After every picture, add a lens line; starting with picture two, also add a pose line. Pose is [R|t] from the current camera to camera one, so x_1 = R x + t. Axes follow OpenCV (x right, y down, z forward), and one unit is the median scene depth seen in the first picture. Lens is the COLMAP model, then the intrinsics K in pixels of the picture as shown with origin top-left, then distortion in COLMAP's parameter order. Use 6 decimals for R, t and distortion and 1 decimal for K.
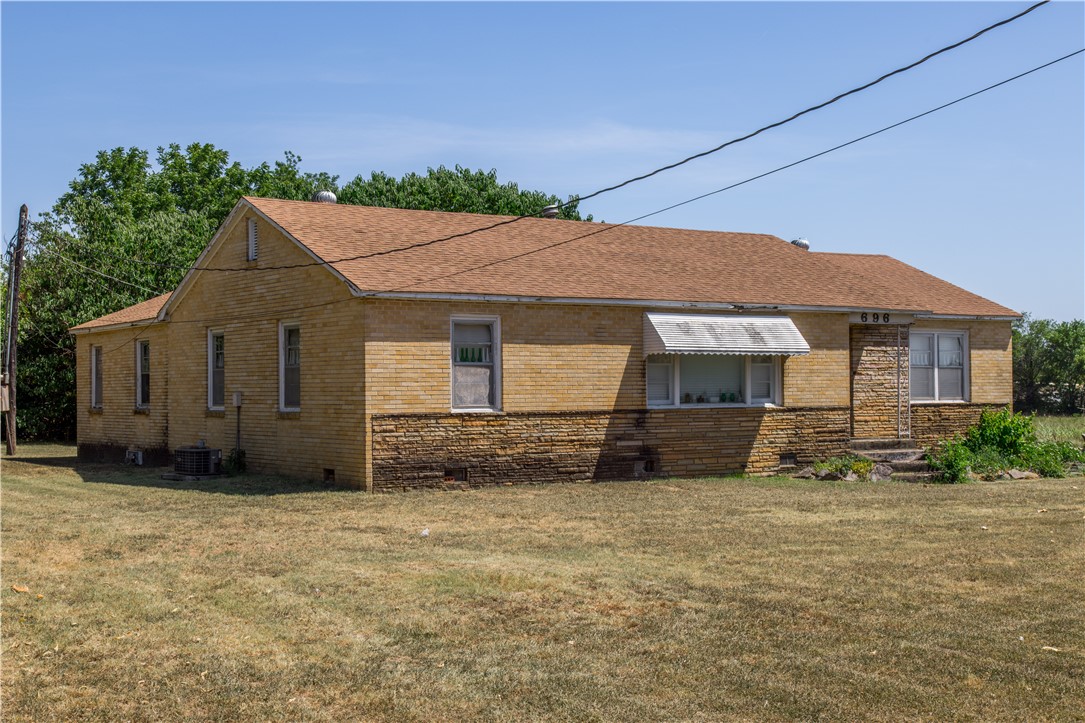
lens RADIAL K [[1581.4, 0, 541.5], [0, 1581.4, 386.6], [0, 0, 1]] dist [0.061454, 0.089243]
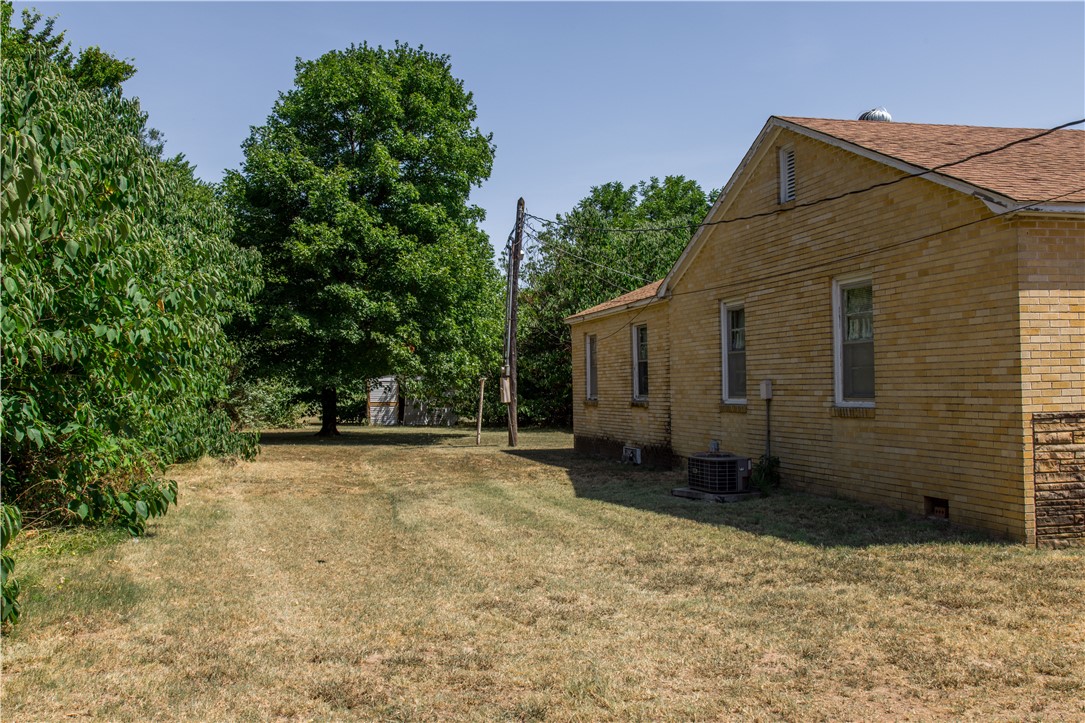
lens RADIAL K [[1063.1, 0, 574.6], [0, 1063.1, 363.3], [0, 0, 1]] dist [0.009142, -0.000490]
pose [[0.957107, -0.018324, -0.289154, -0.140728], [0.014214, 0.999766, -0.016308, 0.002627], [0.289386, 0.011499, 0.957144, 0.517675]]
